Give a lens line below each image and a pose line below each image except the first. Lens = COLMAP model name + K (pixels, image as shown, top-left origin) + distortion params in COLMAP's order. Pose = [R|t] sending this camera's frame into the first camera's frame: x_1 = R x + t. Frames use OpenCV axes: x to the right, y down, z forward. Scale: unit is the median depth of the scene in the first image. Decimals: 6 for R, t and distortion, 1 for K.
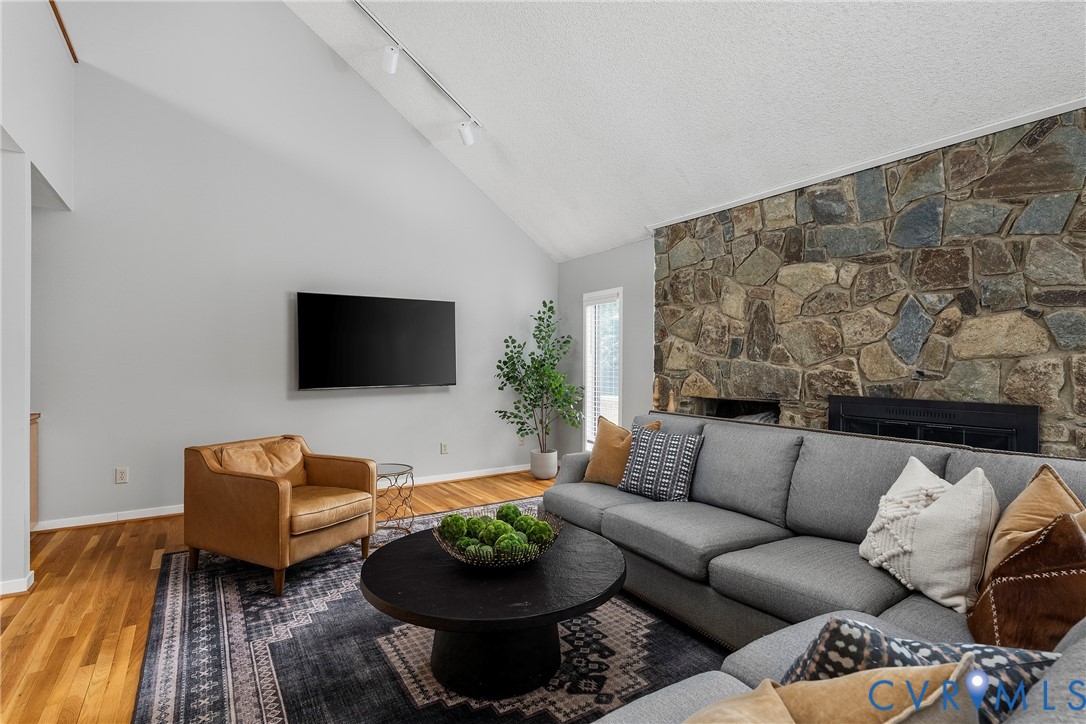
lens RADIAL K [[515.8, 0, 545.5], [0, 515.8, 360.2], [0, 0, 1]] dist [-0.004632, 0.001027]
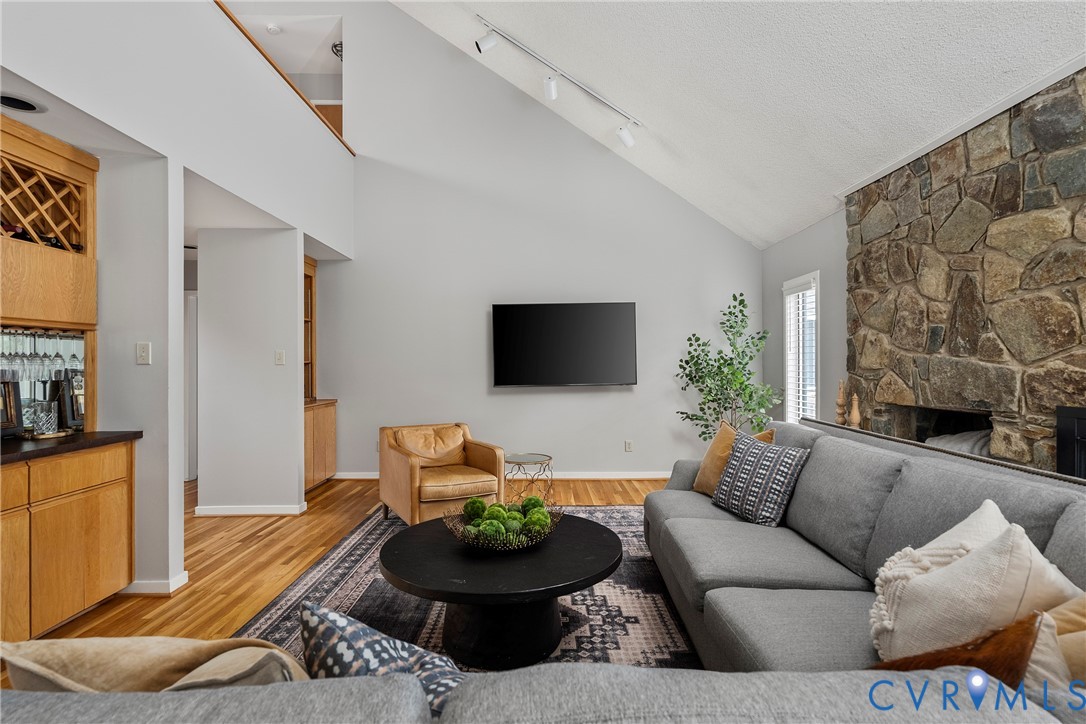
lens RADIAL K [[515.8, 0, 550.3], [0, 515.8, 361.1], [0, 0, 1]] dist [-0.004632, 0.001027]
pose [[0.844117, -0.009772, -0.536070, 0.311613], [0.010426, 0.999944, -0.001811, 0.003282], [0.536058, -0.004060, 0.844171, 0.077146]]
